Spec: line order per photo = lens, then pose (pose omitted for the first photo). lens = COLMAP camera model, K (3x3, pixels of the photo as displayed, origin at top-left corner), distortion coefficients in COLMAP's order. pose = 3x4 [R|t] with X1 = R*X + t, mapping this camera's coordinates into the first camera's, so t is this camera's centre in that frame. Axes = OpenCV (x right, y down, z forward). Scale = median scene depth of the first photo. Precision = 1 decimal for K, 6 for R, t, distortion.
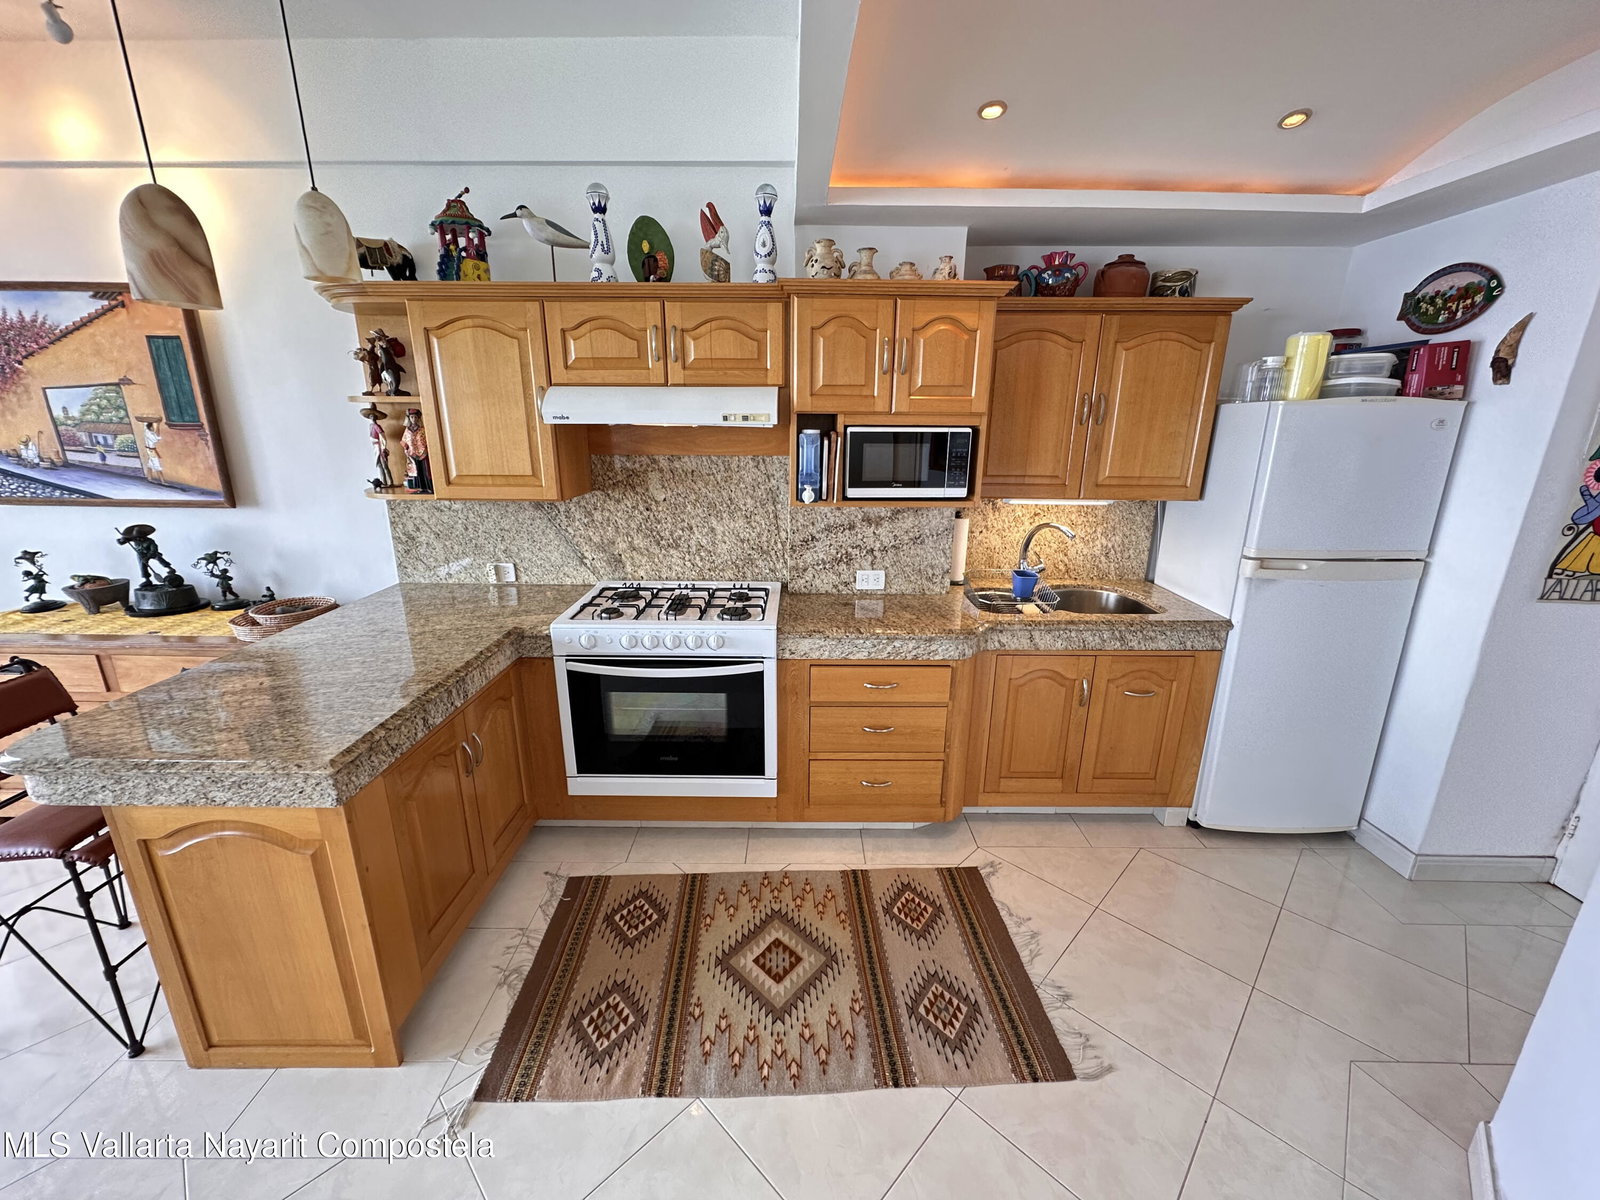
lens RADIAL K [[640.2, 0, 790.7], [0, 640.2, 606.2], [0, 0, 1]] dist [-0.000952, -0.000216]
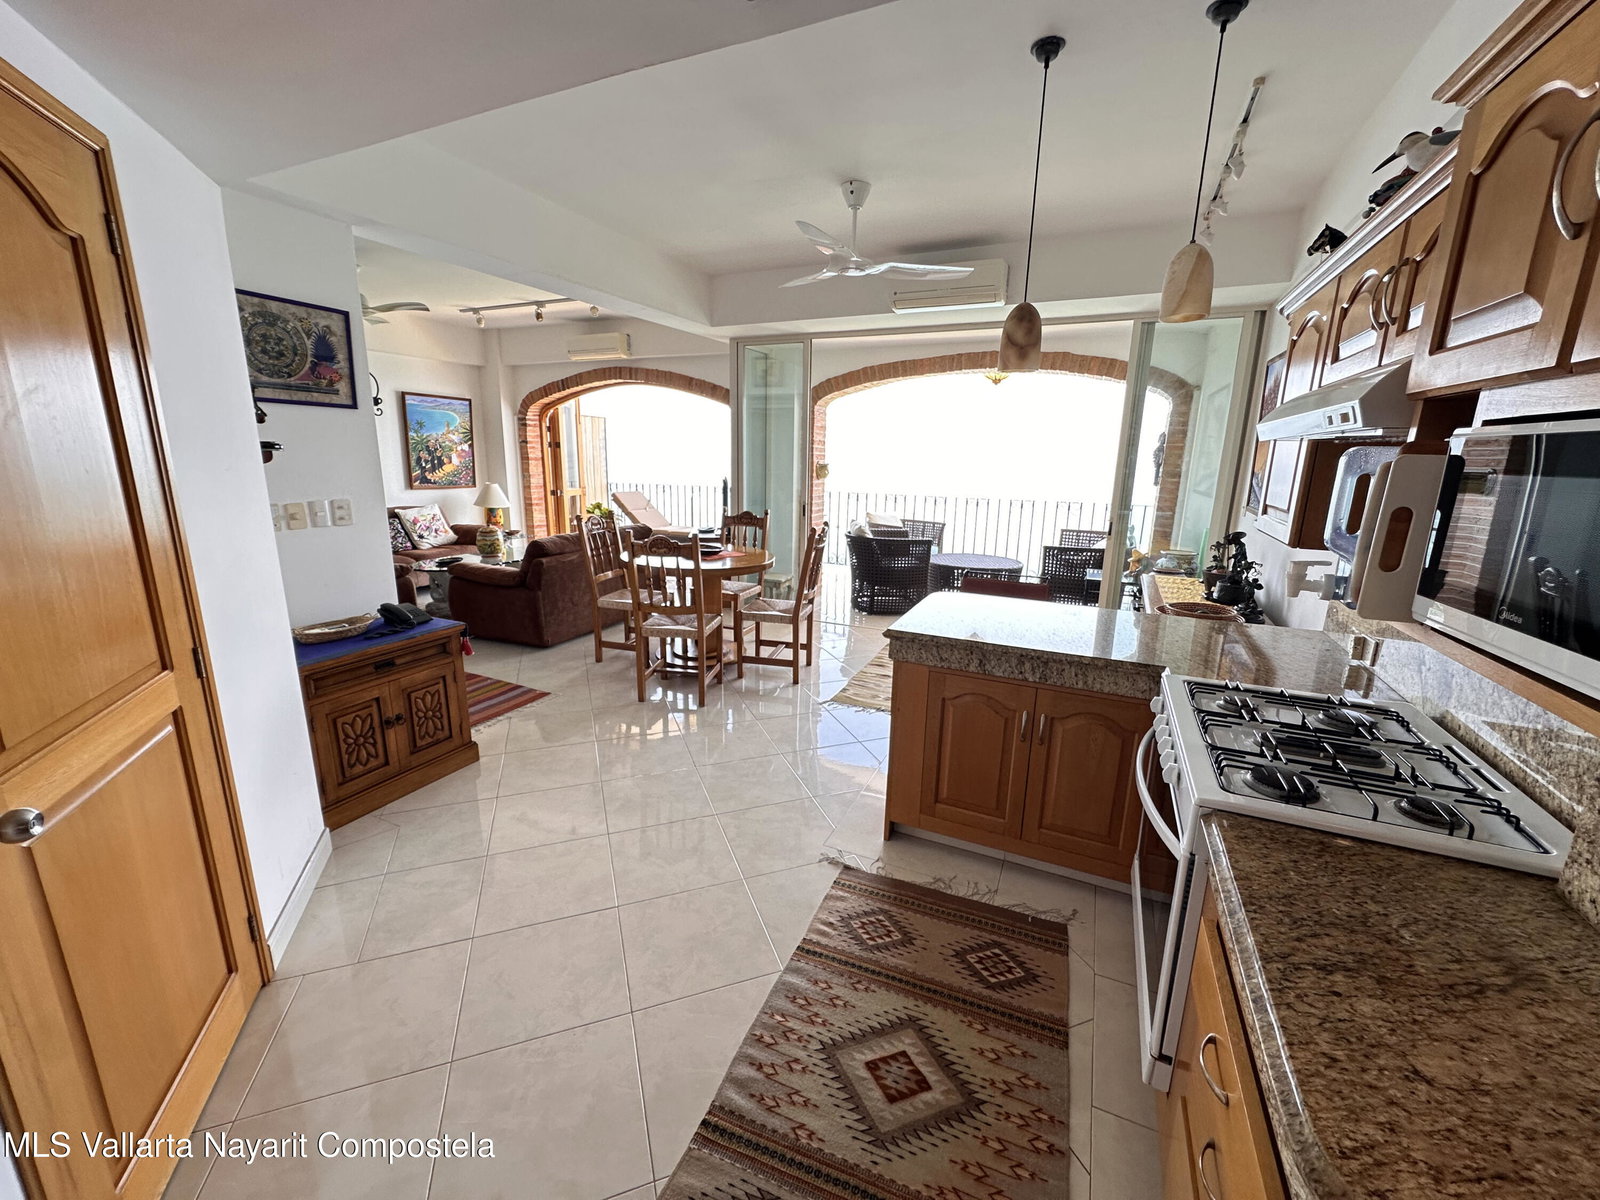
lens RADIAL K [[640.2, 0, 798.1], [0, 640.2, 598.9], [0, 0, 1]] dist [-0.000952, -0.000216]
pose [[-0.429076, 0.190791, -0.882889, 0.716931], [-0.255082, 0.912059, 0.321062, -0.264036], [0.866503, 0.362969, -0.342676, 1.058488]]
